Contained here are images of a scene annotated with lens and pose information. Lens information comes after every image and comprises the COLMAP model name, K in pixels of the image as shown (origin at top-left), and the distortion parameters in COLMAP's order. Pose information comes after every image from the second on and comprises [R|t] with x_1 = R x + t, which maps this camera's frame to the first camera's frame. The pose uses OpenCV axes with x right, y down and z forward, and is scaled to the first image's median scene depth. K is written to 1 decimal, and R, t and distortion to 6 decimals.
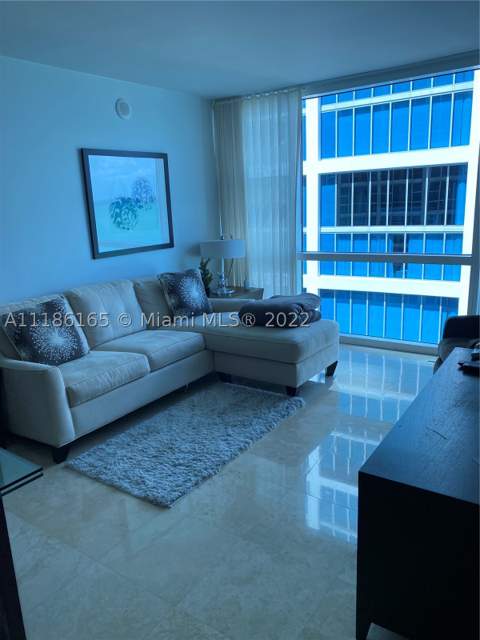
lens RADIAL K [[470.3, 0, 240.0], [0, 470.3, 320.0], [0, 0, 1]] dist [-0.003657, -0.000061]
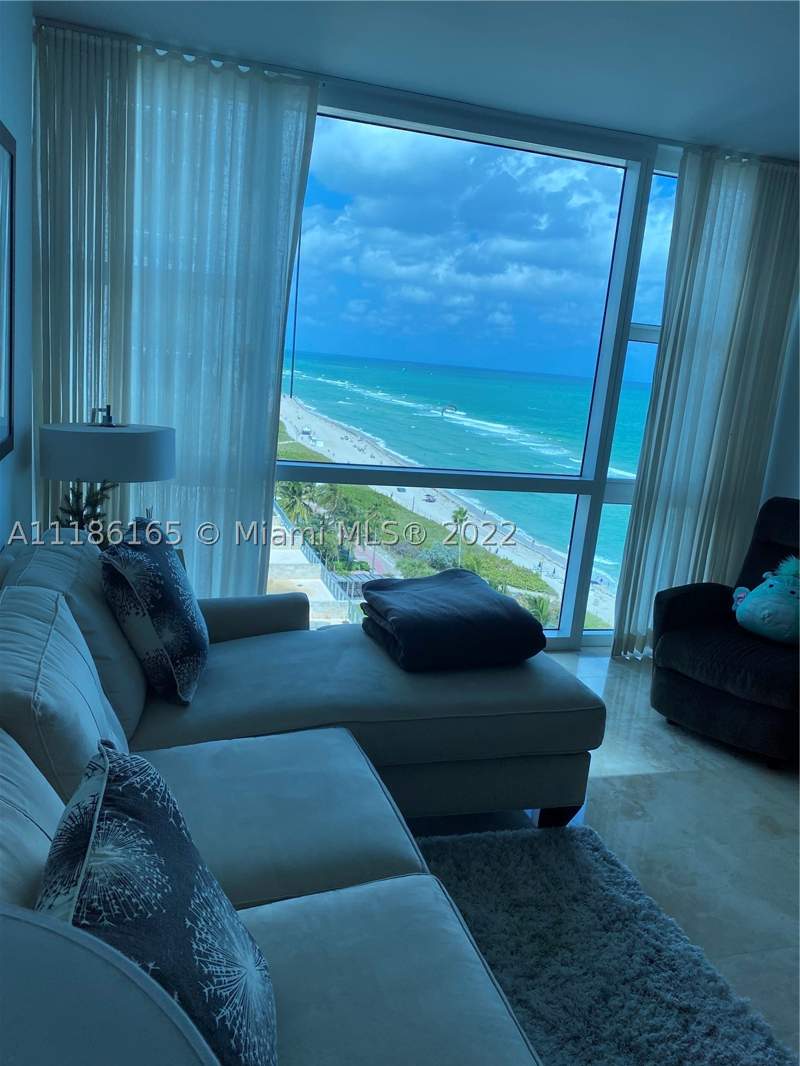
lens RADIAL K [[812.4, 0, 400.0], [0, 812.4, 533.0], [0, 0, 1]] dist [0.009556, 0.002276]
pose [[0.647479, -0.061360, 0.759609, -0.445326], [0.070638, 0.997294, 0.020349, -0.107964], [-0.758803, 0.040482, 0.650061, 0.533627]]
